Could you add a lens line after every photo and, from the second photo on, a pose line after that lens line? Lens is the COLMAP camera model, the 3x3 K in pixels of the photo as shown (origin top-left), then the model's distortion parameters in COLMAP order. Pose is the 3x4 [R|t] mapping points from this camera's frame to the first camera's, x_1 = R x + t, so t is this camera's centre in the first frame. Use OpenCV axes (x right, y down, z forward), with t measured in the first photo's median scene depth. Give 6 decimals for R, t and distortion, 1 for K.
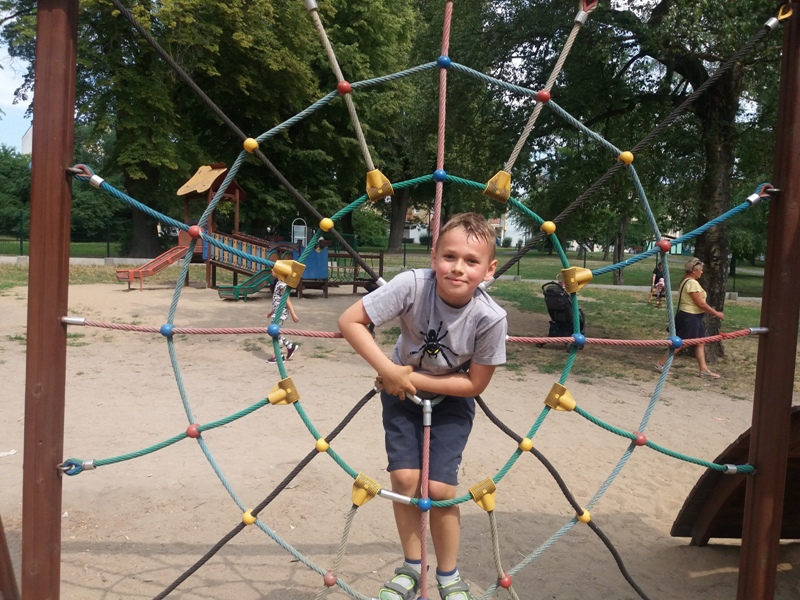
lens RADIAL K [[665.9, 0, 397.5], [0, 665.9, 295.2], [0, 0, 1]] dist [0.000334, -0.021527]
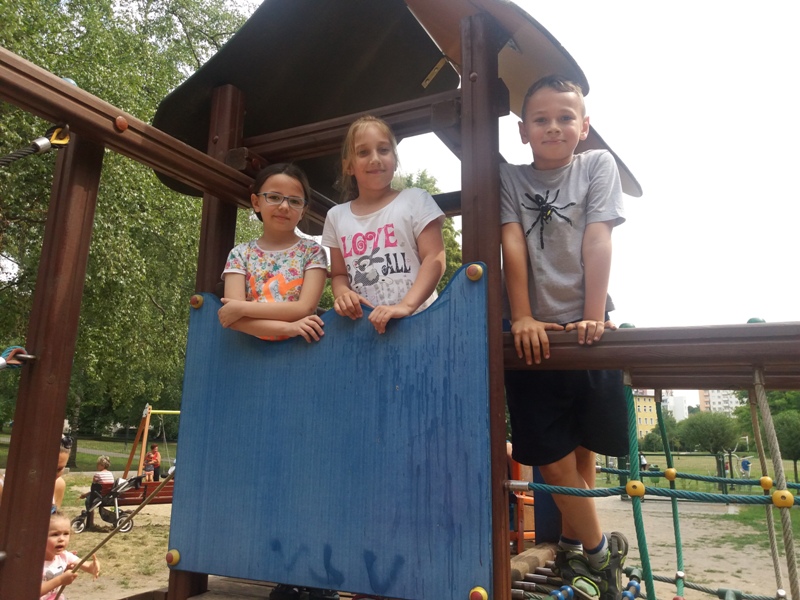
lens RADIAL K [[665.9, 0, 397.5], [0, 665.9, 295.2], [0, 0, 1]] dist [0.000334, -0.021527]
pose [[0.522576, 0.164342, 0.836604, 0.146370], [0.044254, 0.974696, -0.219112, -0.042322], [-0.851443, 0.151526, 0.502080, 0.257840]]
